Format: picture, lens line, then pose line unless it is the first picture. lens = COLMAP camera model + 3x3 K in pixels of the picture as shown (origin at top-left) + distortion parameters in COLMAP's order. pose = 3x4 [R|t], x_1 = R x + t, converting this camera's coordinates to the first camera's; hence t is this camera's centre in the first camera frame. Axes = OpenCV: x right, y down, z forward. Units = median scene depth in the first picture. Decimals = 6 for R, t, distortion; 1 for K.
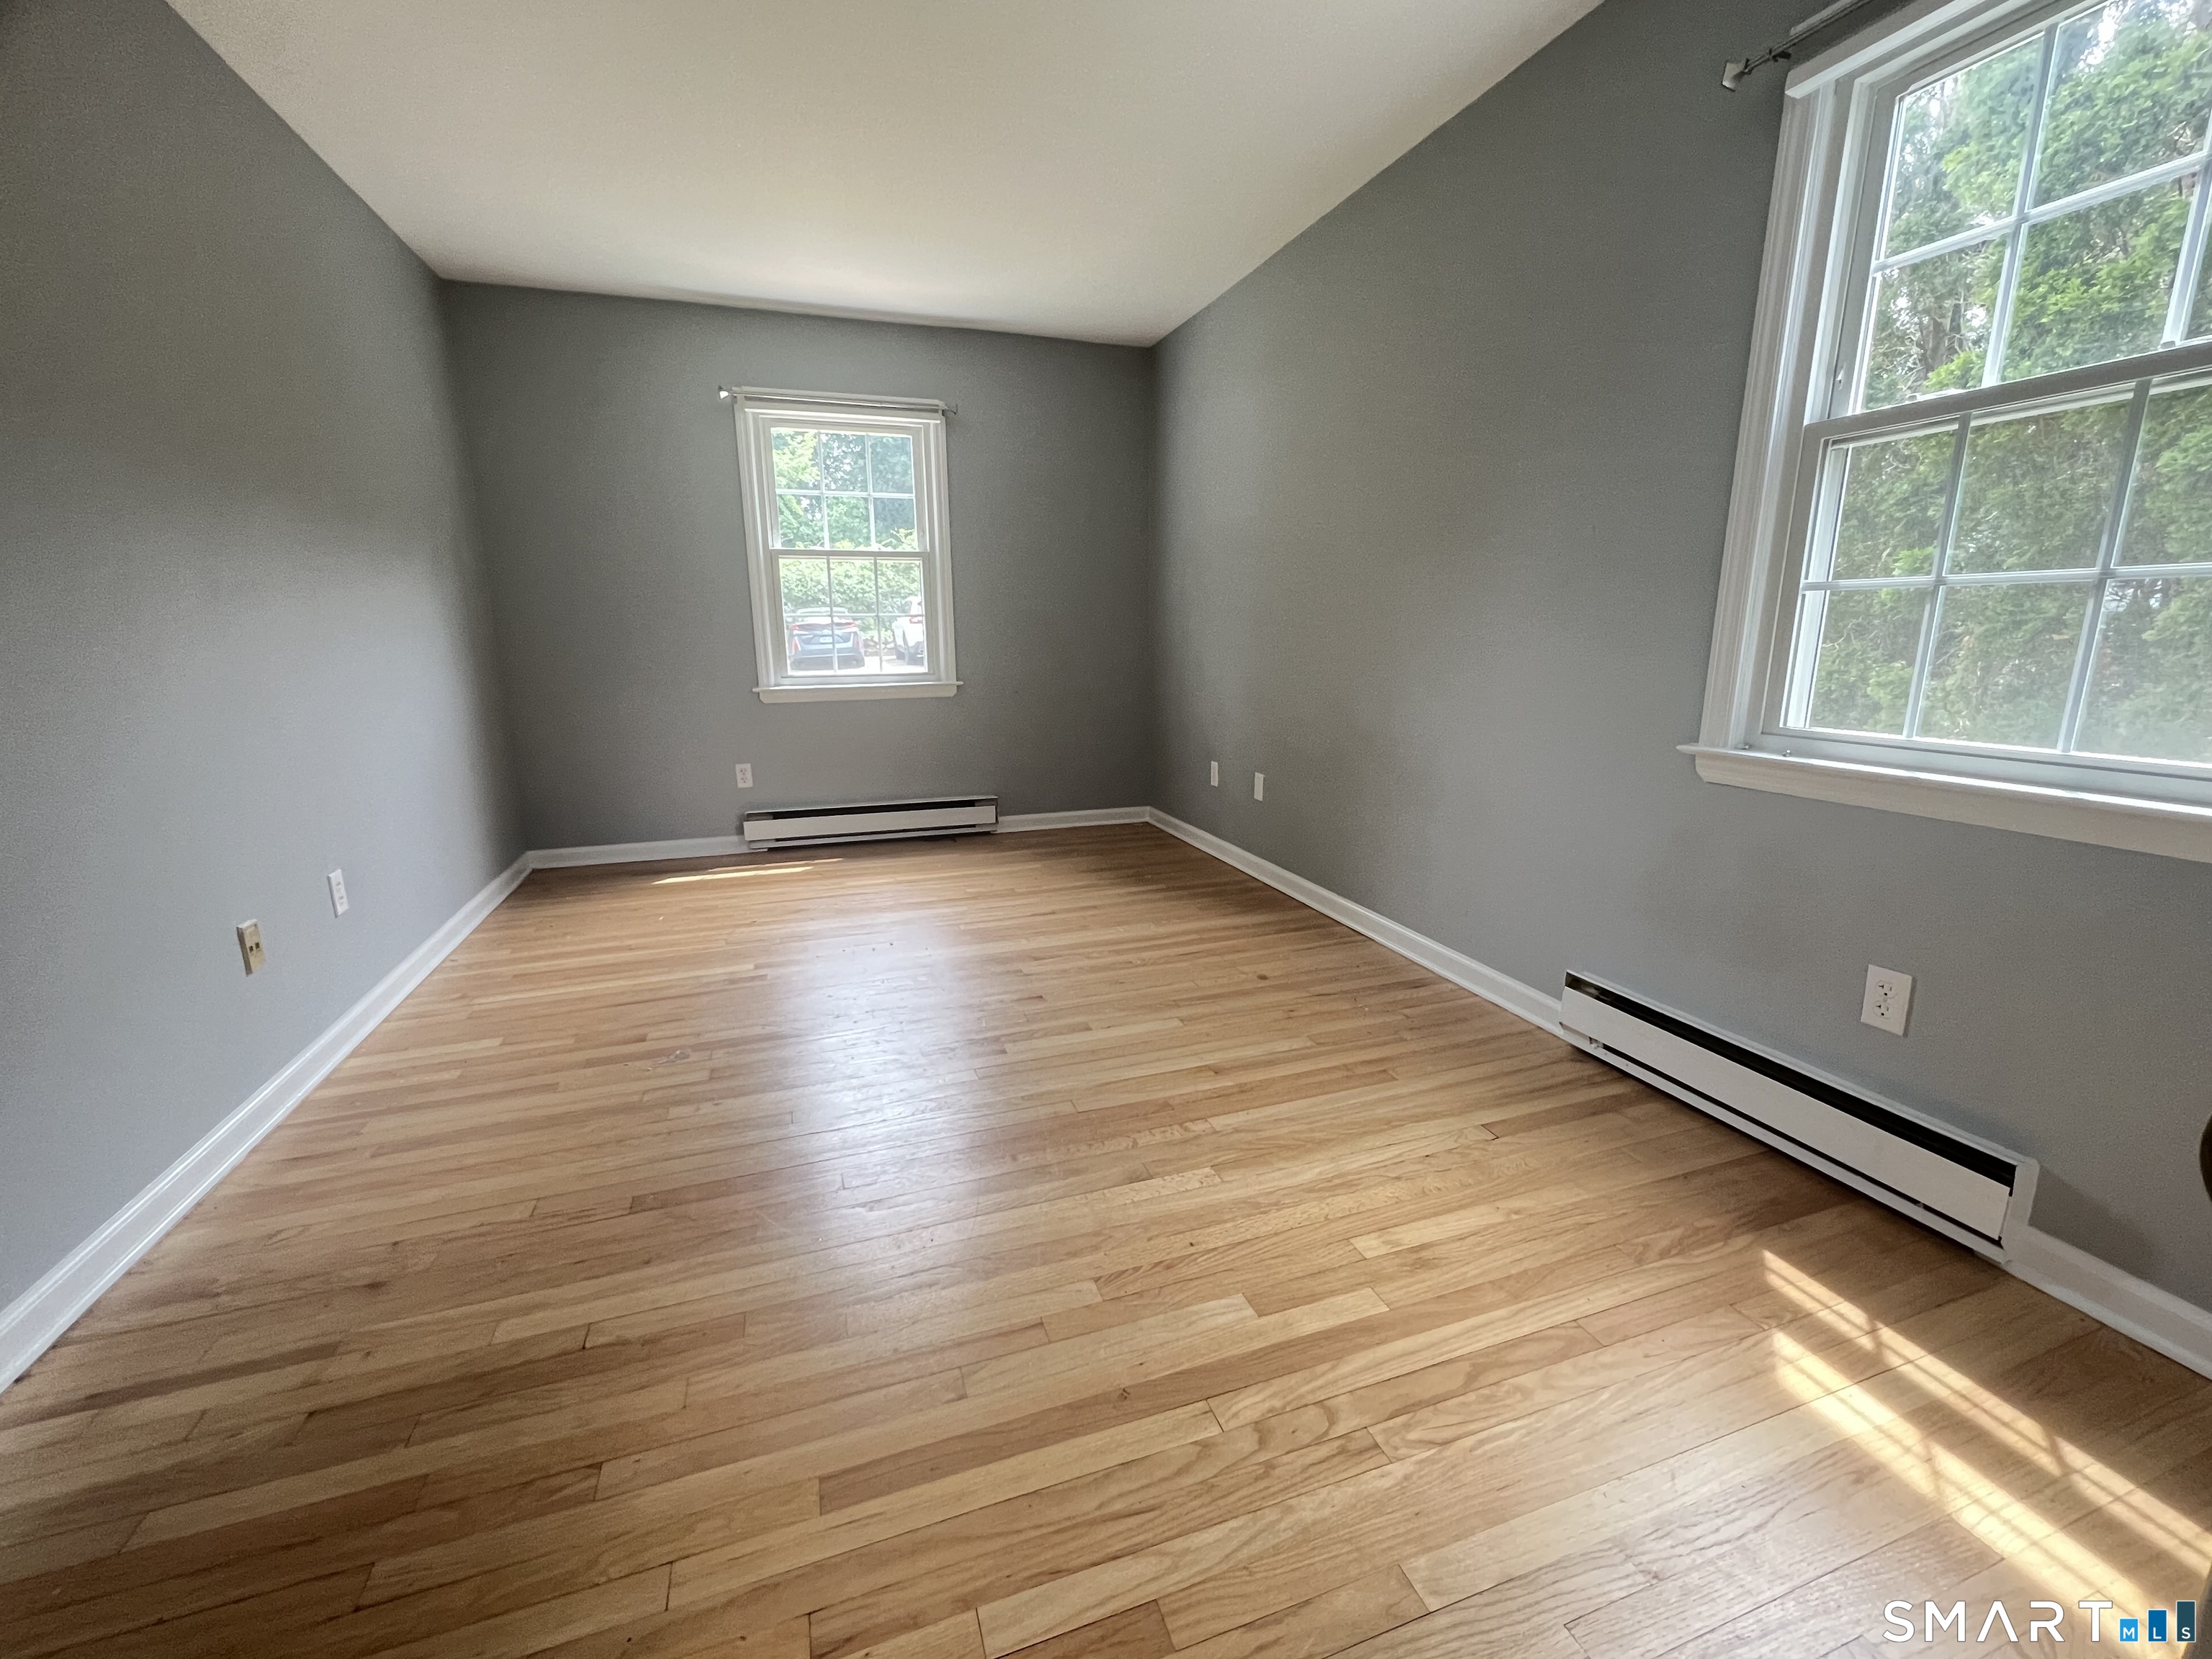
lens RADIAL K [[925.8, 0, 1106.0], [0, 925.8, 829.5], [0, 0, 1]] dist [-0.001175, 0.000023]
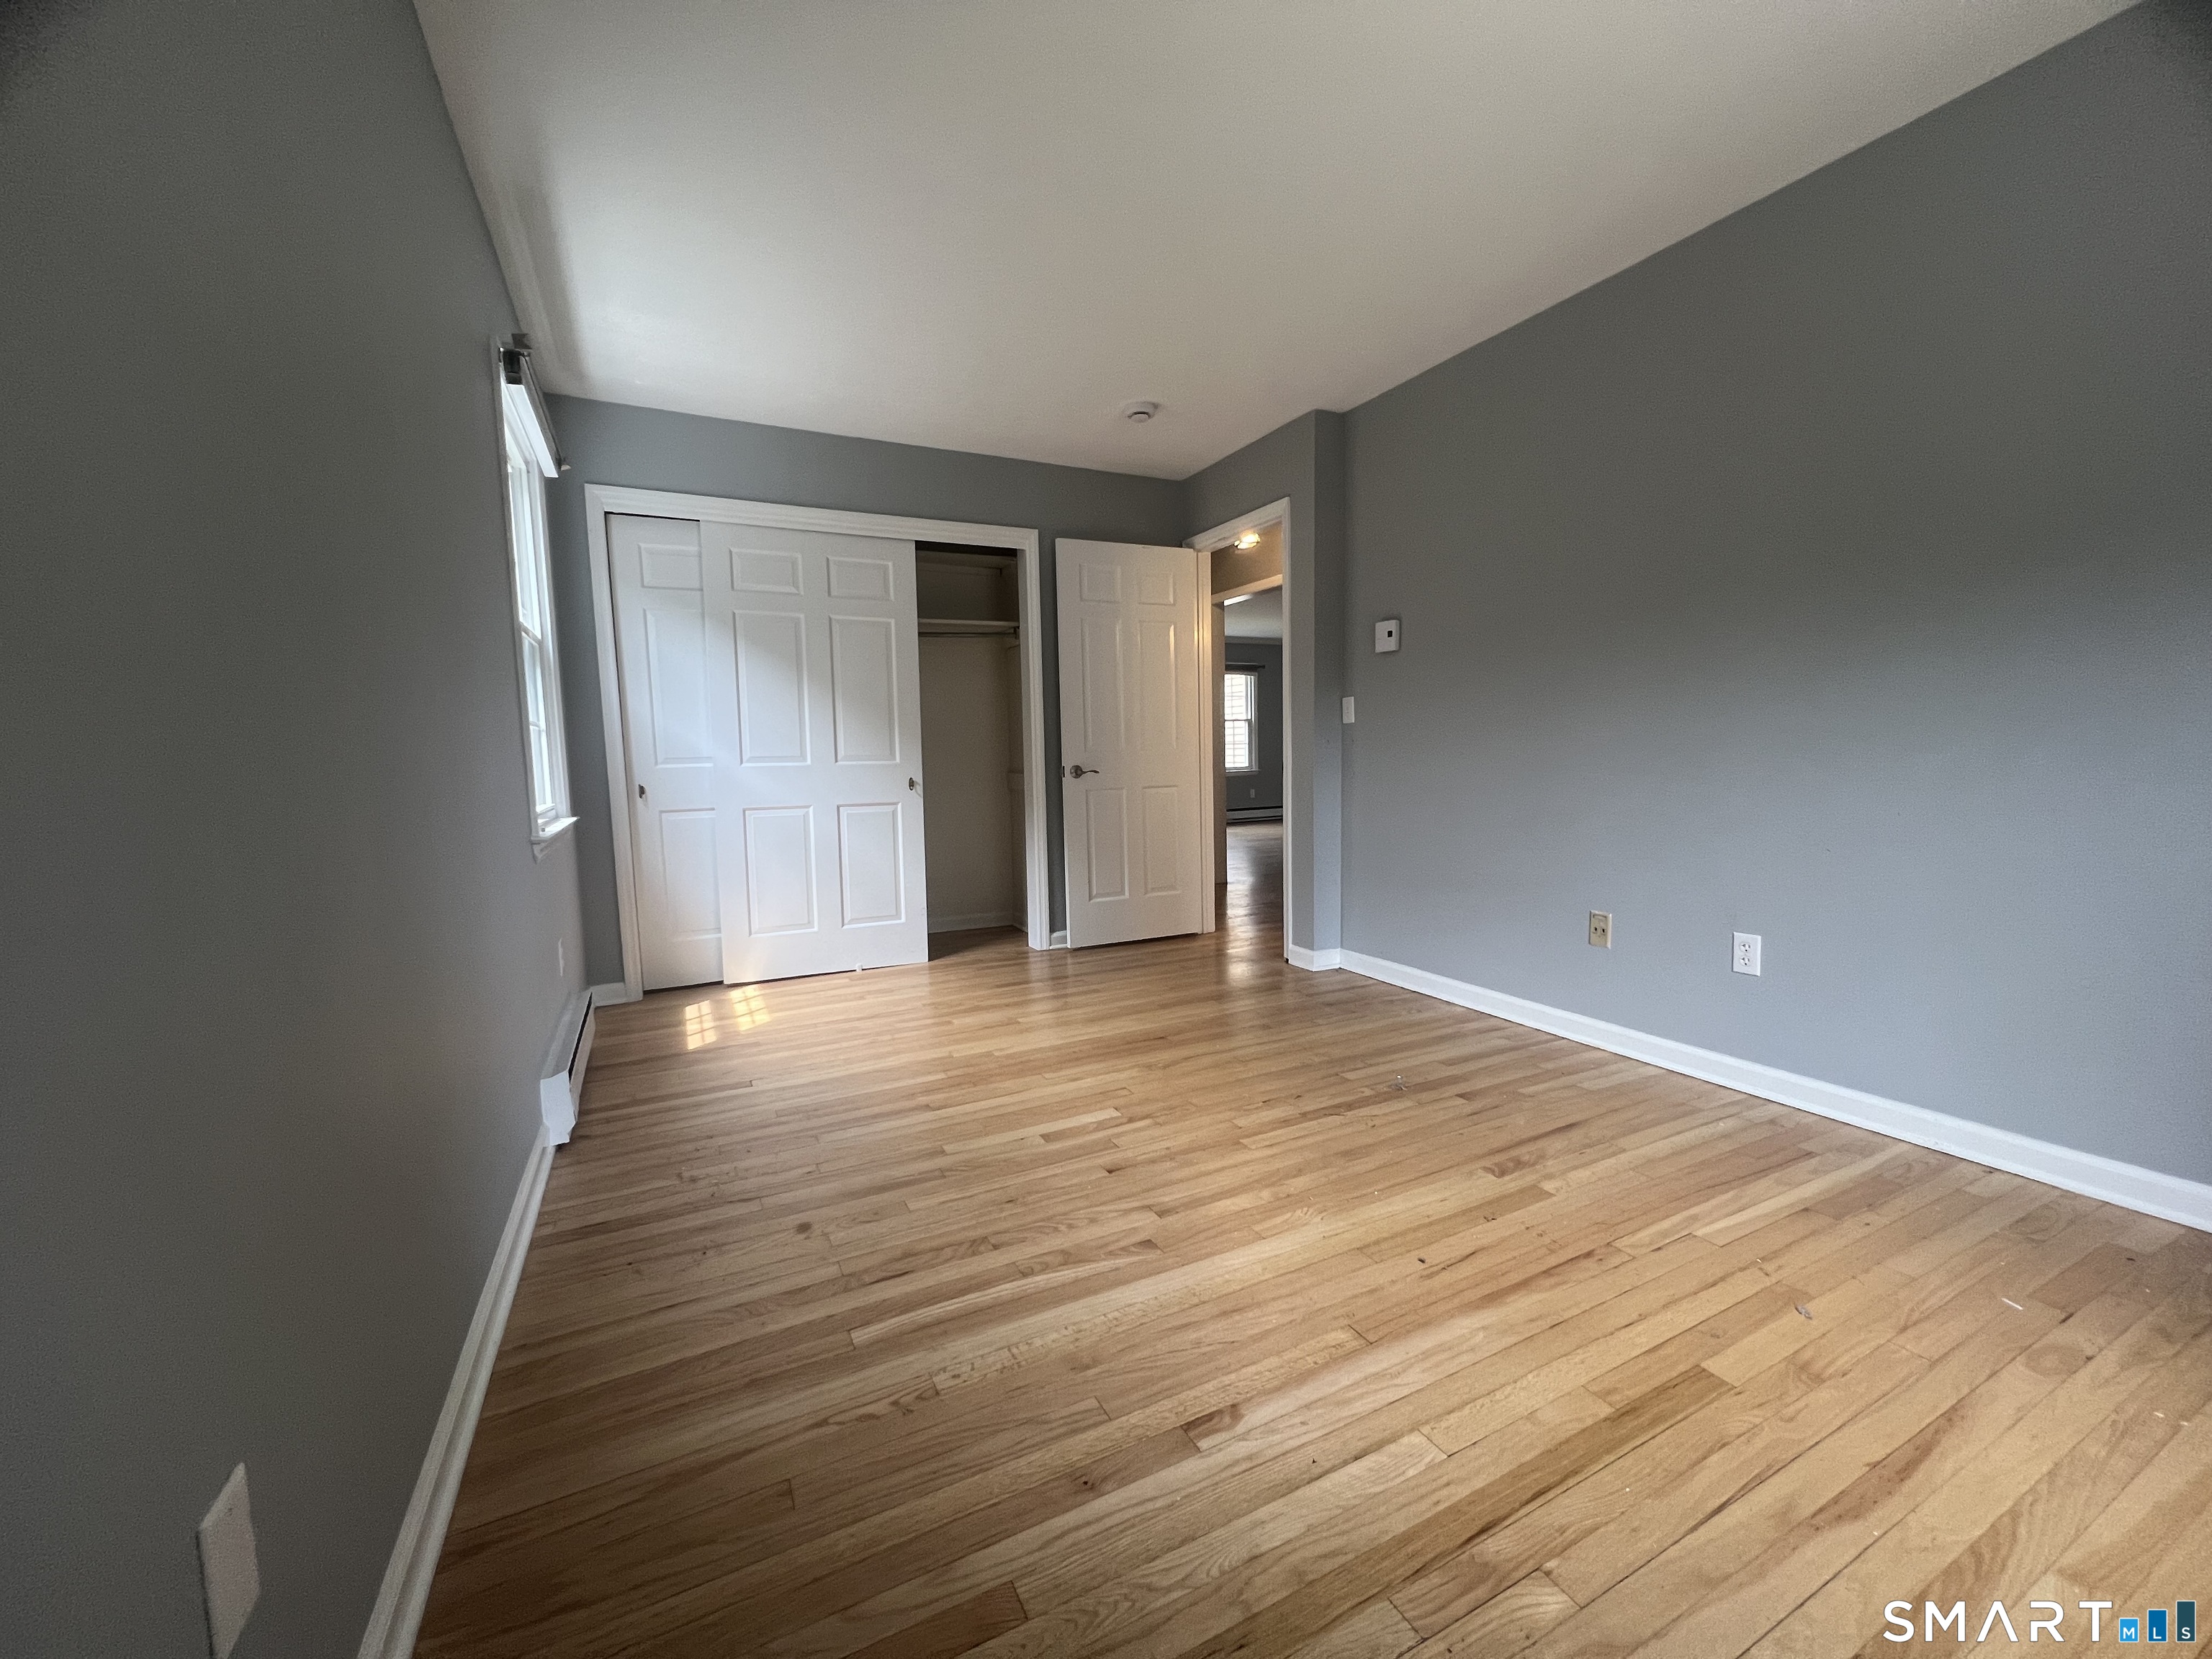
lens RADIAL K [[882.1, 0, 1106.0], [0, 882.1, 829.5], [0, 0, 1]] dist [0.000722, 0.000068]
pose [[-0.991533, 0.040410, -0.123411, 0.018612], [0.002021, 0.955036, 0.296484, -0.389432], [0.129843, 0.293724, -0.947031, 1.921034]]
